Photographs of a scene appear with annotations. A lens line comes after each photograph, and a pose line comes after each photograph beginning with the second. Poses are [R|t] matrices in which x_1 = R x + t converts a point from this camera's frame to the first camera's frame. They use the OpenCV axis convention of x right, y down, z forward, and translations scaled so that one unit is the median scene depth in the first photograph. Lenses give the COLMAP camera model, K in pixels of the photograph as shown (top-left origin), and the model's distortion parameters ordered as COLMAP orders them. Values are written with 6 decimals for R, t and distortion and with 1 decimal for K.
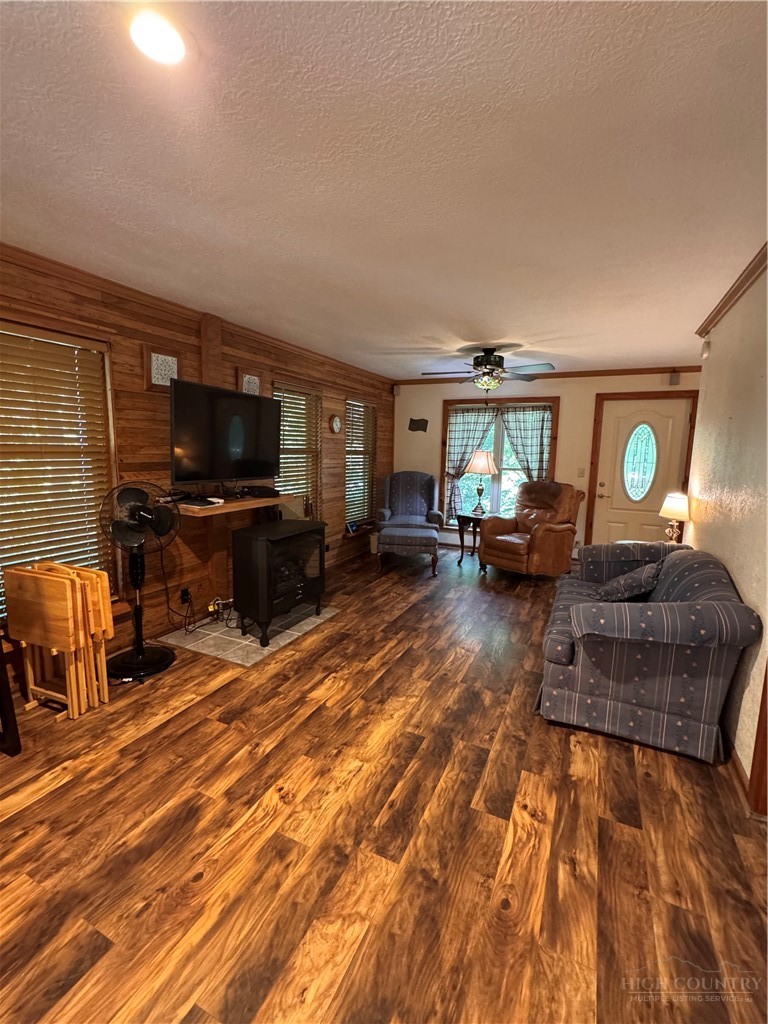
lens RADIAL K [[450.8, 0, 384.0], [0, 450.8, 512.0], [0, 0, 1]] dist [-0.004095, 0.000102]
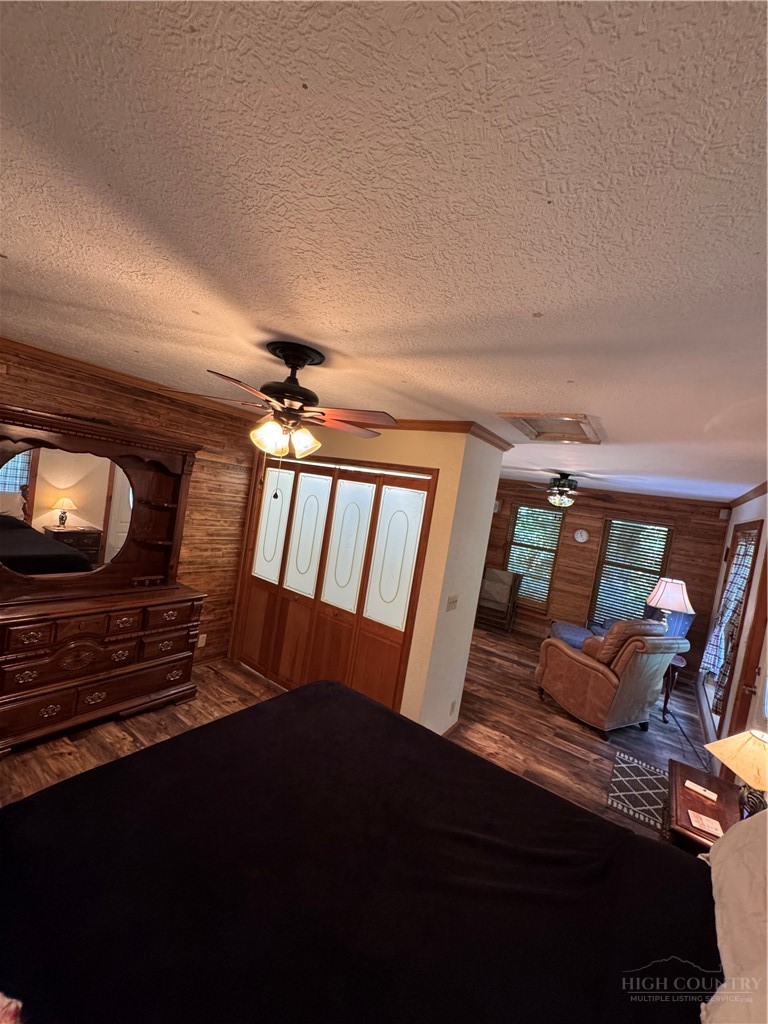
lens RADIAL K [[408.3, 0, 384.0], [0, 408.3, 512.0], [0, 0, 1]] dist [-0.007693, 0.000838]
pose [[-0.159833, -0.002196, -0.987142, 1.635231], [-0.292082, 0.955326, 0.045167, -0.212086], [0.942943, 0.295545, -0.153334, 0.905267]]
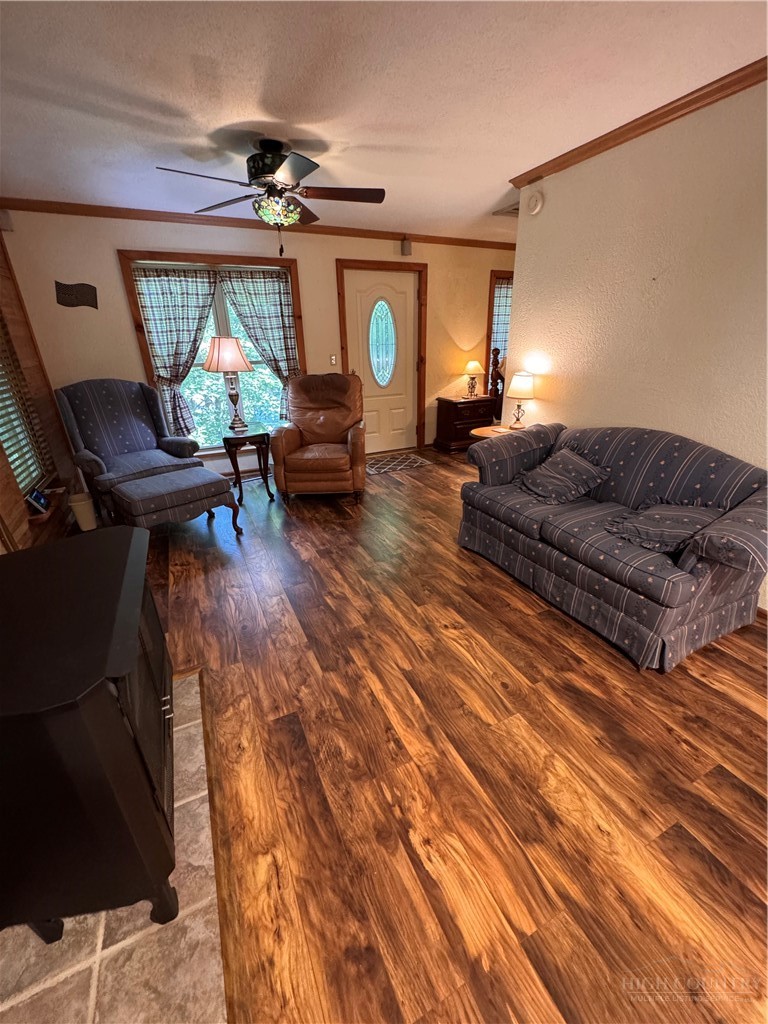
lens RADIAL K [[408.3, 0, 384.0], [0, 408.3, 512.0], [0, 0, 1]] dist [-0.007693, 0.000838]
pose [[0.627989, -0.333245, 0.703262, -0.246367], [0.142125, 0.937591, 0.317371, -0.075048], [-0.765134, -0.099355, 0.636159, 0.611931]]
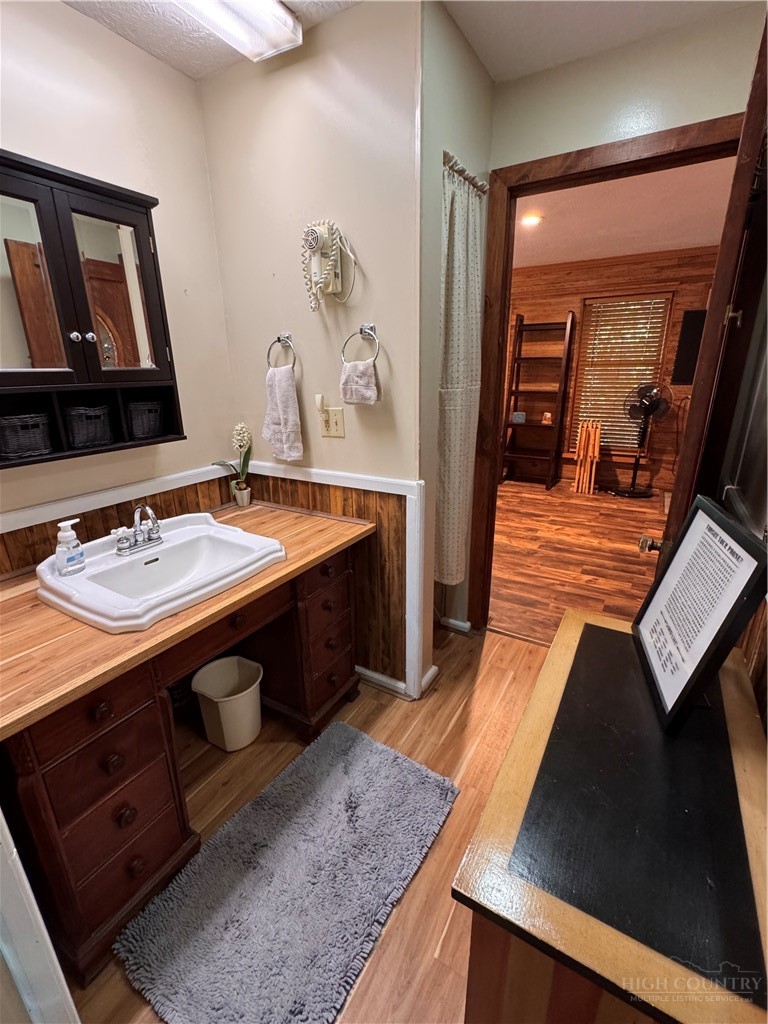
lens RADIAL K [[453.6, 0, 384.0], [0, 453.6, 512.0], [0, 0, 1]] dist [-0.008463, 0.000338]
pose [[-0.089571, 0.287712, -0.953519, 0.941193], [-0.126853, 0.946275, 0.297443, 0.013066], [0.987869, 0.147599, -0.048262, 0.137411]]
